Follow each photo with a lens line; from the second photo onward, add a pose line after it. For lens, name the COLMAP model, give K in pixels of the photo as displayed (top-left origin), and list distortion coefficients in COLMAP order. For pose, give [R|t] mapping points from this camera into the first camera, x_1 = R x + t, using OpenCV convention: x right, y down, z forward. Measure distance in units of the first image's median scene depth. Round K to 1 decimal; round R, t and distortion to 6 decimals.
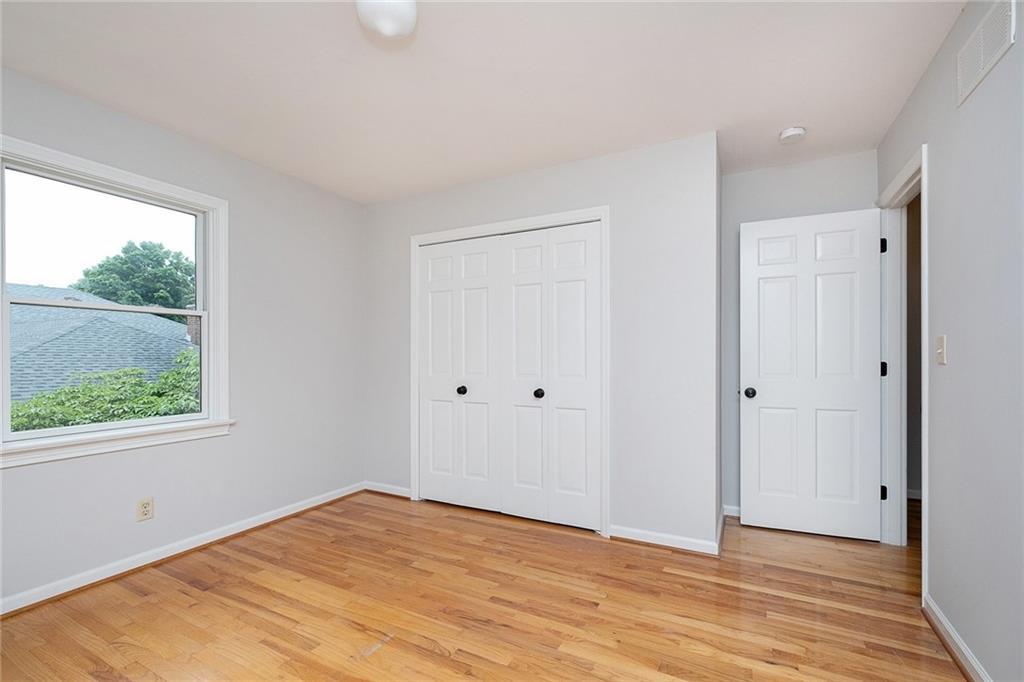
lens RADIAL K [[445.1, 0, 512.3], [0, 445.1, 348.0], [0, 0, 1]] dist [-0.002989, -0.000433]
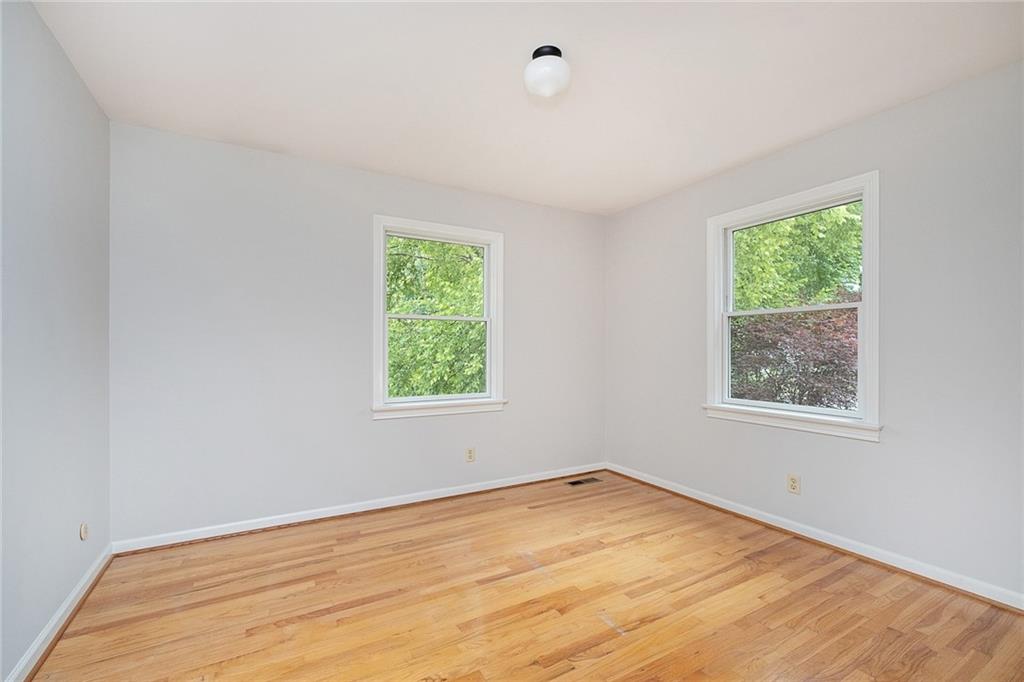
lens RADIAL K [[445.1, 0, 512.3], [0, 445.1, 348.0], [0, 0, 1]] dist [-0.002989, -0.000433]
pose [[-0.526052, -0.001400, -0.850451, 0.563606], [0.013625, 0.999856, -0.010074, 0.018536], [0.850343, -0.016887, -0.525957, 1.071832]]
